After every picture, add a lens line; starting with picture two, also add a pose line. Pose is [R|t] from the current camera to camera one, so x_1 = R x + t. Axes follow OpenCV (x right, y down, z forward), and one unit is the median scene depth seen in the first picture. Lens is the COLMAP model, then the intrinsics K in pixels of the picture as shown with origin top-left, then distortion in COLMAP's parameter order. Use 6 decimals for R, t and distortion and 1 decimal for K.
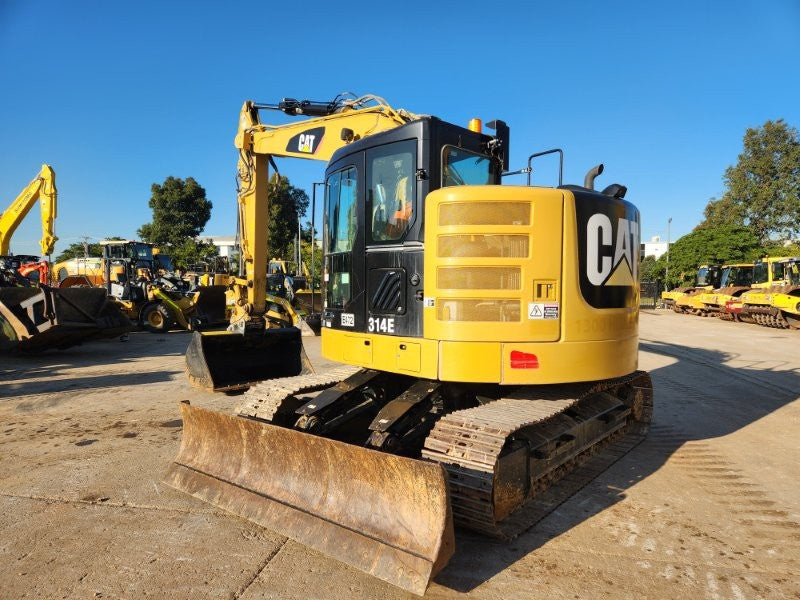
lens RADIAL K [[530.8, 0, 403.9], [0, 530.8, 311.8], [0, 0, 1]] dist [0.082737, -0.070468]
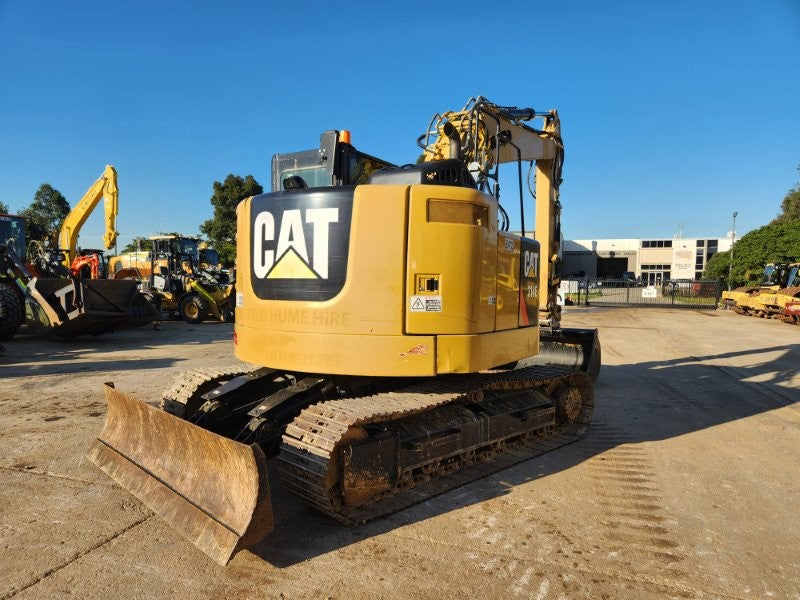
lens RADIAL K [[535.6, 0, 396.4], [0, 535.6, 307.5], [0, 0, 1]] dist [0.074990, -0.065866]
pose [[0.992099, 0.018202, -0.124129, 0.067823], [-0.018223, 0.999833, 0.000972, 0.000300], [0.124126, 0.001298, 0.992266, -0.004906]]
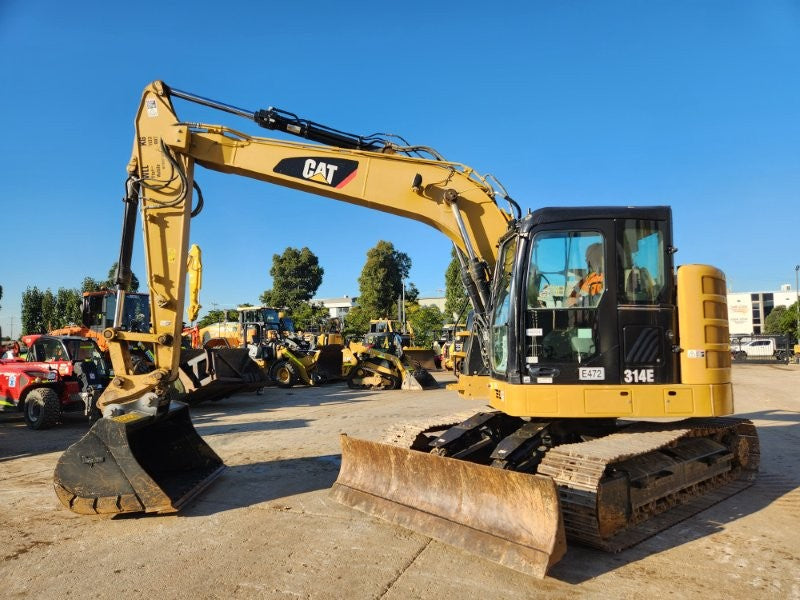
lens RADIAL K [[530.8, 0, 403.9], [0, 530.8, 311.8], [0, 0, 1]] dist [0.082737, -0.070468]
pose [[0.982825, -0.025938, -0.182709, -0.005292], [0.006290, 0.994206, -0.107306, 0.002768], [0.184433, 0.104314, 0.977294, -0.056125]]
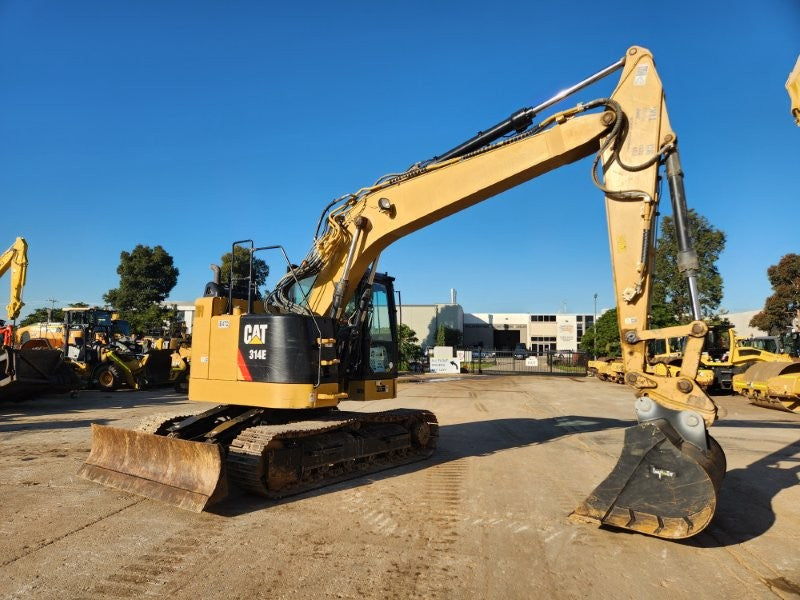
lens RADIAL K [[532.6, 0, 391.8], [0, 532.6, 310.8], [0, 0, 1]] dist [0.084816, -0.076214]
pose [[0.999429, 0.016213, 0.029647, 0.086776], [-0.012371, 0.992022, -0.125458, 0.007077], [-0.031445, 0.125020, 0.991656, -0.135669]]
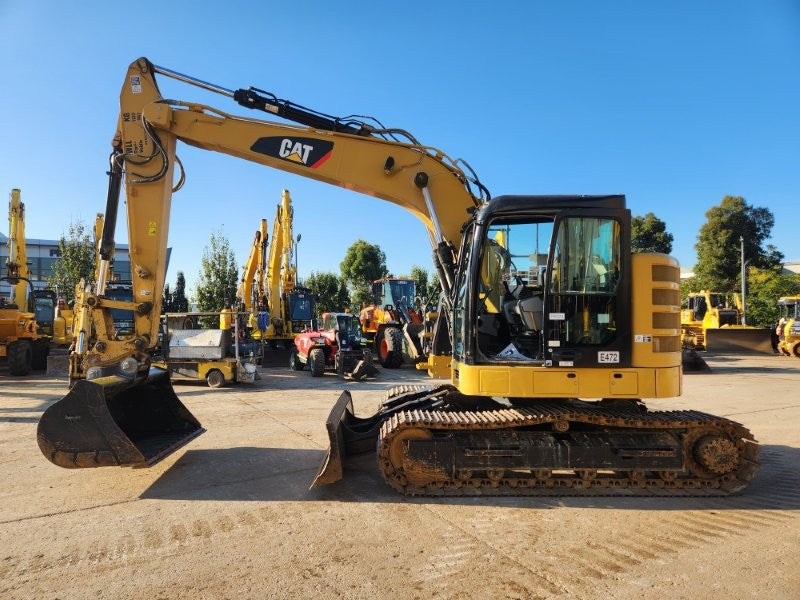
lens RADIAL K [[532.6, 0, 391.8], [0, 532.6, 310.8], [0, 0, 1]] dist [0.084816, -0.076214]
pose [[0.637701, -0.018936, -0.770051, 0.228630], [-0.032112, 0.998175, -0.051139, -0.001835], [0.769614, 0.057339, 0.635929, -0.001677]]
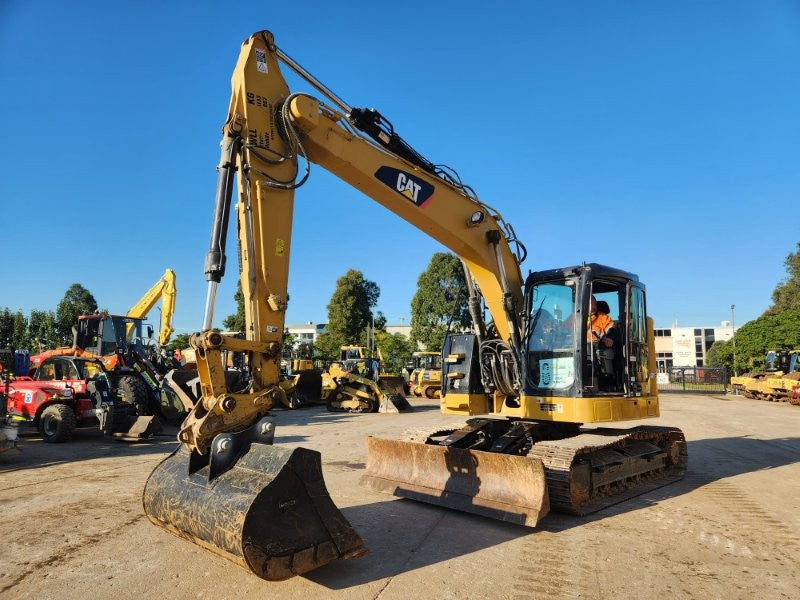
lens RADIAL K [[534.4, 0, 404.0], [0, 534.4, 311.0], [0, 0, 1]] dist [0.074101, -0.062631]
pose [[0.994214, -0.012813, -0.106648, -0.028390], [-0.004451, 0.987094, -0.160081, 0.011492], [0.107322, 0.159630, 0.981326, -0.141454]]
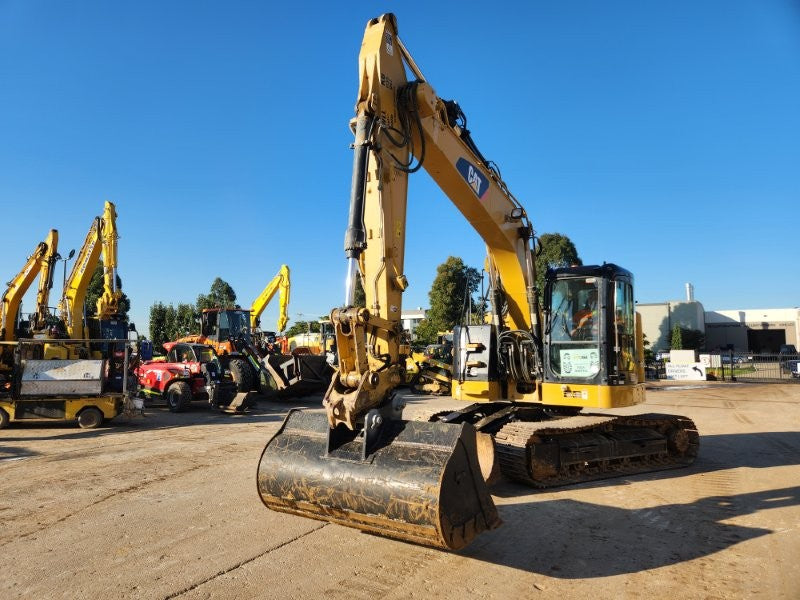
lens RADIAL K [[532.9, 0, 385.1], [0, 532.9, 302.9], [0, 0, 1]] dist [0.086206, -0.070644]
pose [[0.934184, -0.030240, -0.355507, 0.066201], [-0.022074, 0.989594, -0.142181, 0.010163], [0.356107, 0.140671, 0.923796, -0.183098]]
